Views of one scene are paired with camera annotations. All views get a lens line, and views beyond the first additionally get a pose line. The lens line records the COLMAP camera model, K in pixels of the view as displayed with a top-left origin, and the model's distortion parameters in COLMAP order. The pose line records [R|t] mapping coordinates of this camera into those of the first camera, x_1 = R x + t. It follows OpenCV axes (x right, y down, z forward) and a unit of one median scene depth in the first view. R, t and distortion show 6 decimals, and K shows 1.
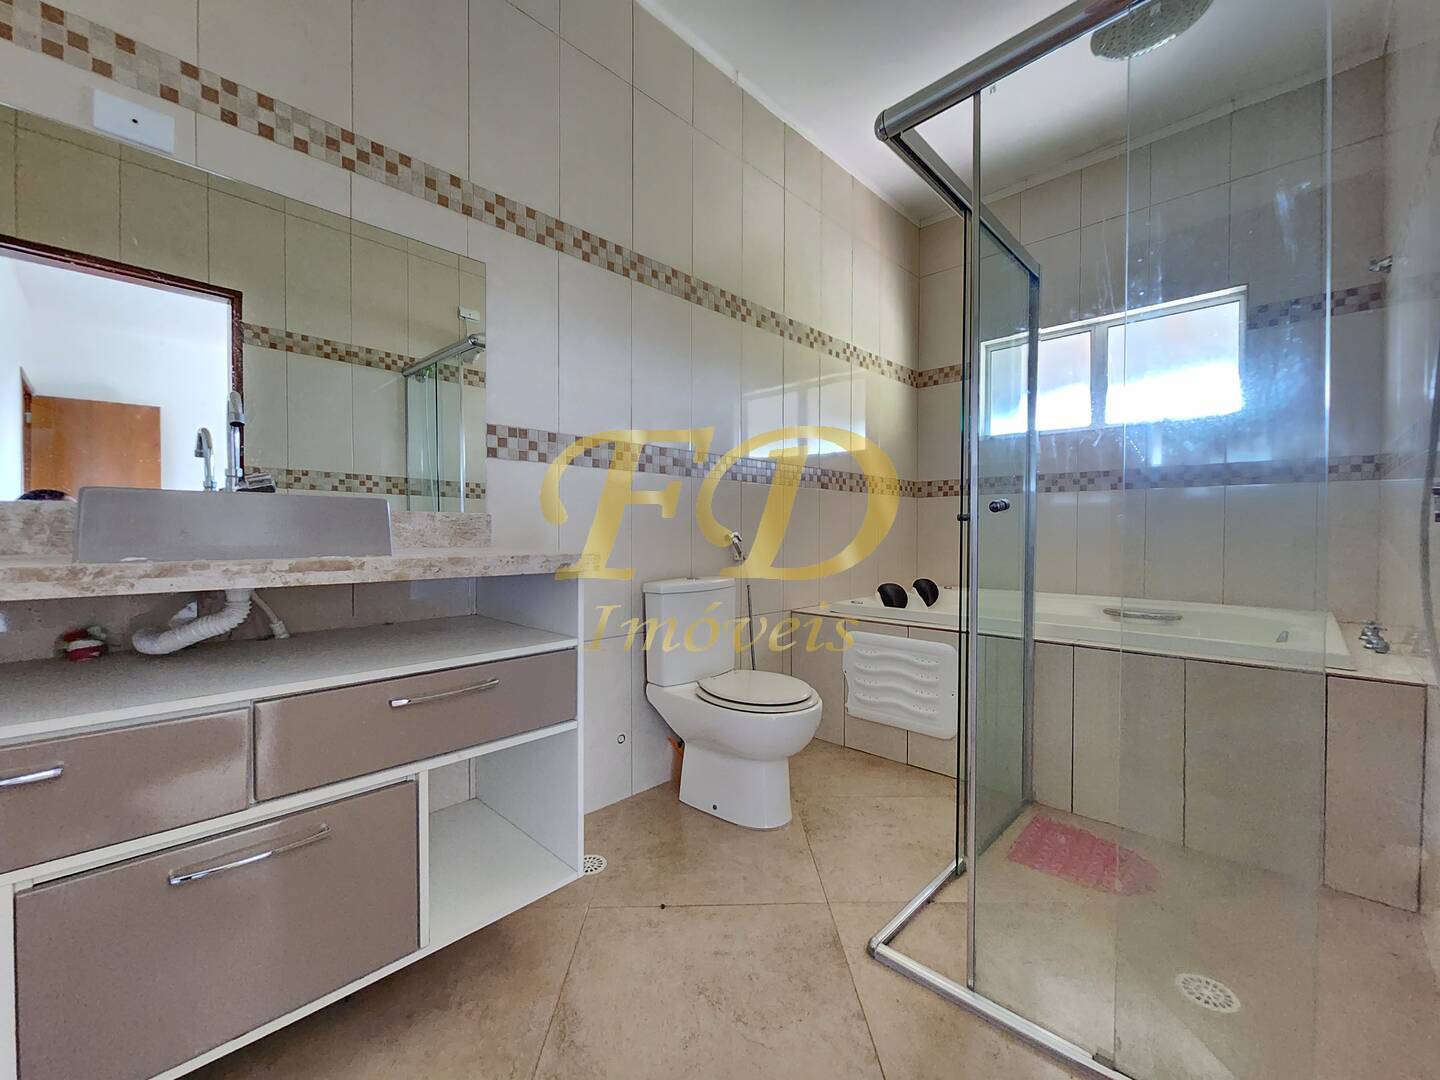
lens RADIAL K [[591.5, 0, 720.0], [0, 591.5, 540.0], [0, 0, 1]] dist [-0.000765, -0.000153]
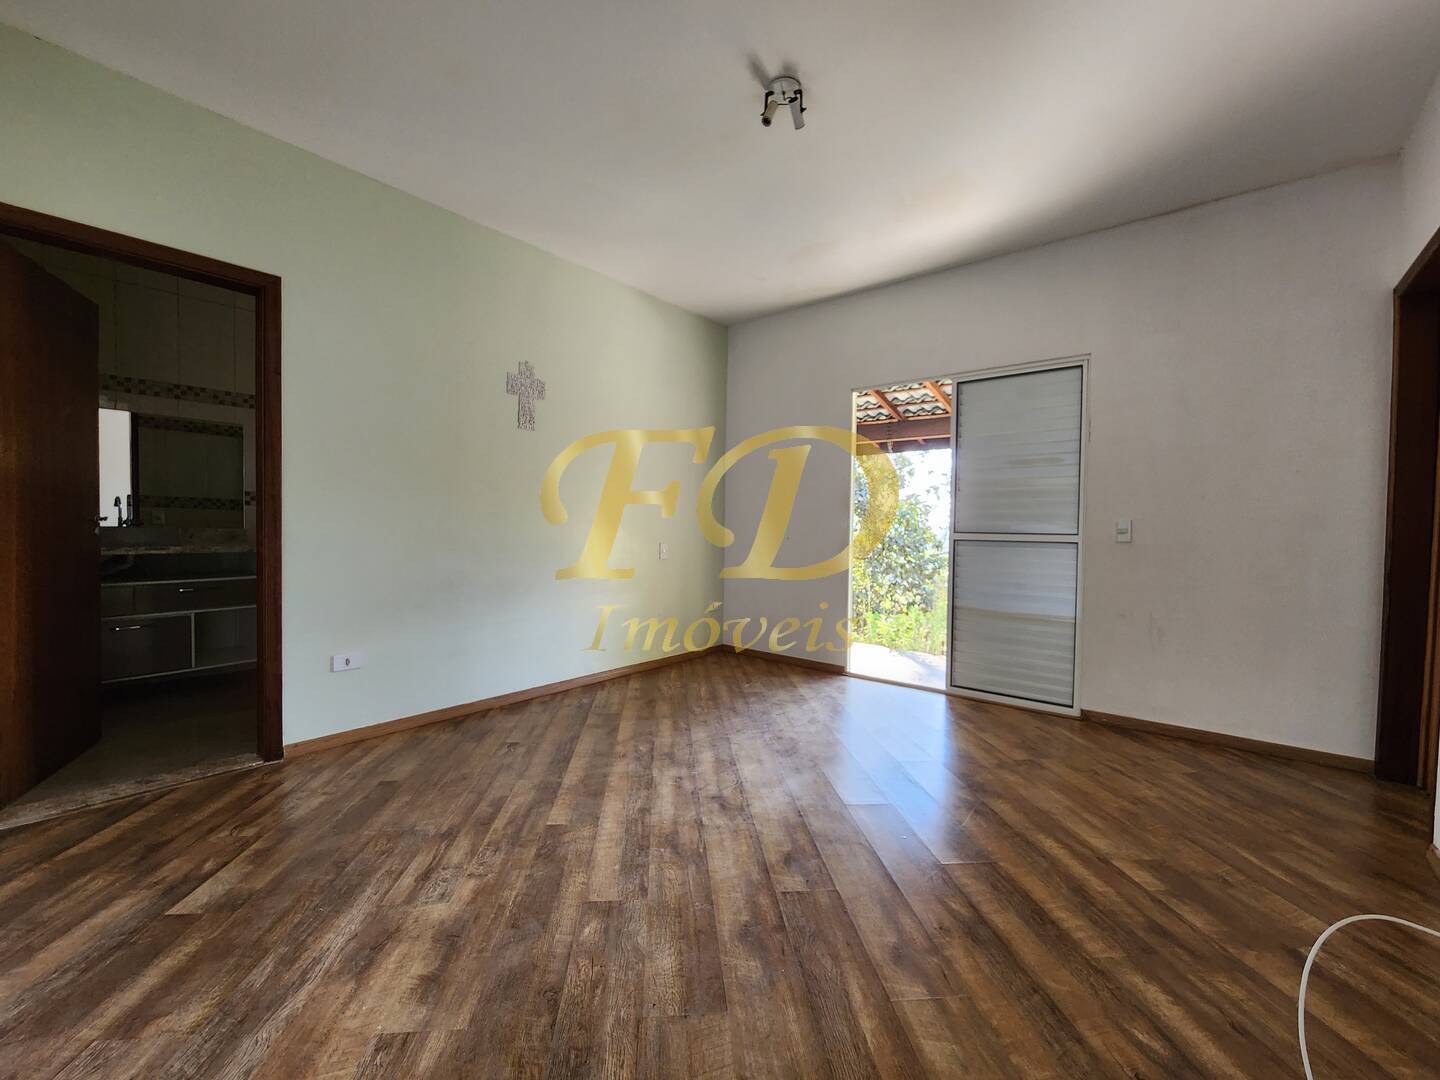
lens RADIAL K [[597.3, 0, 714.3], [0, 597.3, 540.2], [0, 0, 1]] dist [-0.000380, -0.000138]
pose [[0.996923, 0.008112, 0.077972, 1.463199], [-0.009098, 0.999883, 0.012293, -0.052564], [-0.077863, -0.012964, 0.996880, -1.735570]]
